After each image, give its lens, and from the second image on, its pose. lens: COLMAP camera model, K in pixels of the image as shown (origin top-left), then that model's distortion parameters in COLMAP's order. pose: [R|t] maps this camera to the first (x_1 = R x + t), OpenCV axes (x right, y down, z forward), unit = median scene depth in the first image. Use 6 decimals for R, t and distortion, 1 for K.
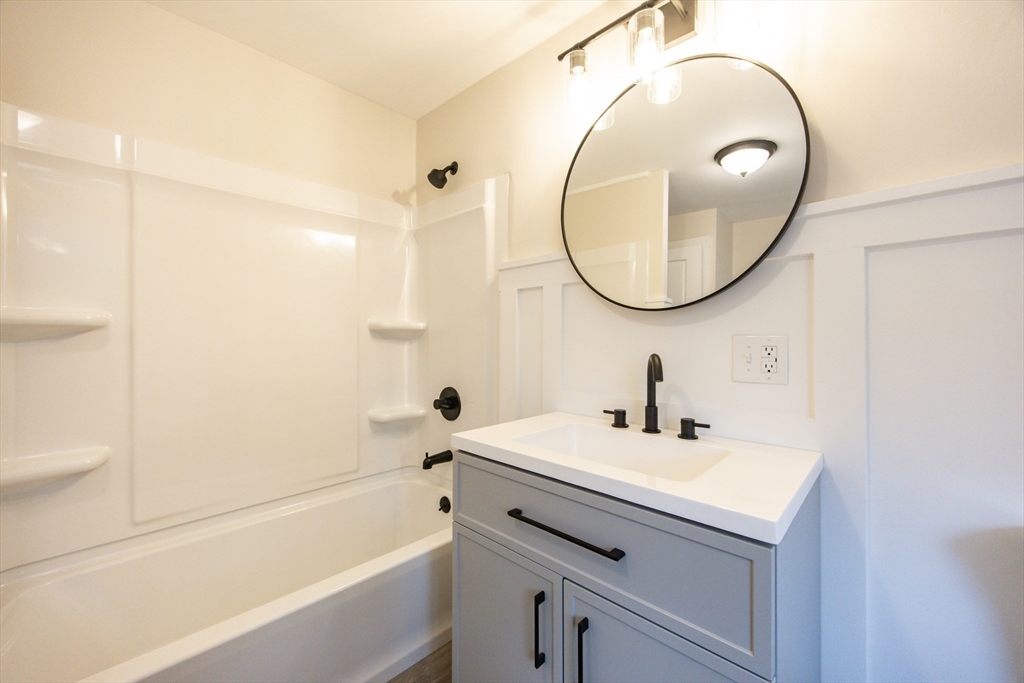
lens RADIAL K [[397.3, 0, 517.8], [0, 397.3, 339.6], [0, 0, 1]] dist [-0.002449, 0.000218]
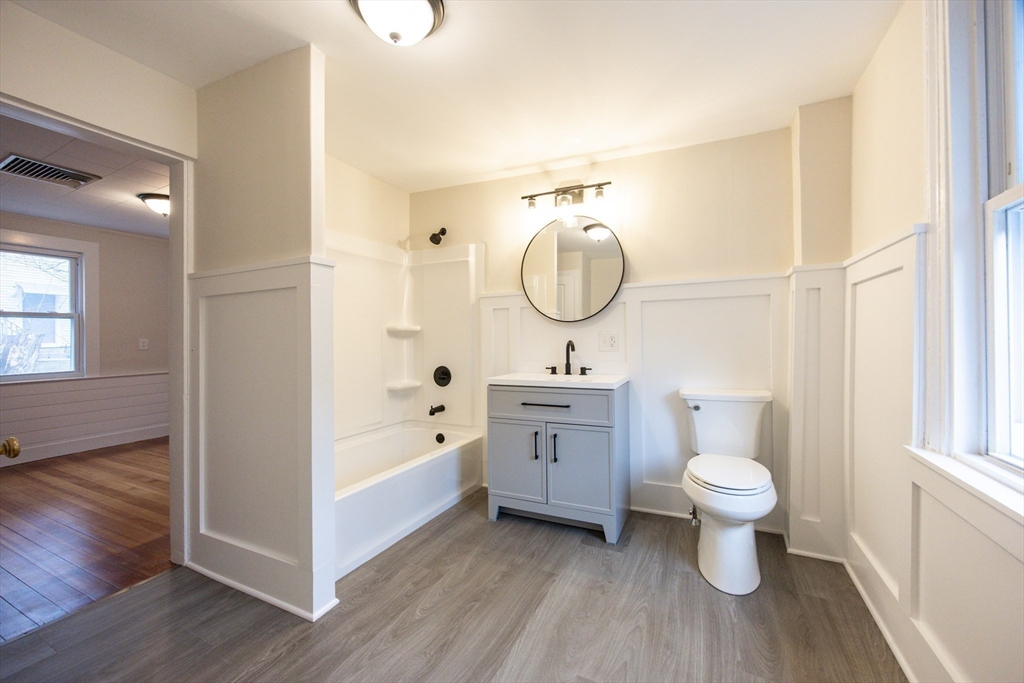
lens RADIAL K [[397.3, 0, 517.8], [0, 397.3, 339.6], [0, 0, 1]] dist [-0.002449, 0.000218]
pose [[0.947107, -0.010162, 0.320758, -0.444524], [0.011798, 0.999925, -0.003158, 0.022445], [-0.320702, 0.006775, 0.947156, -0.715388]]
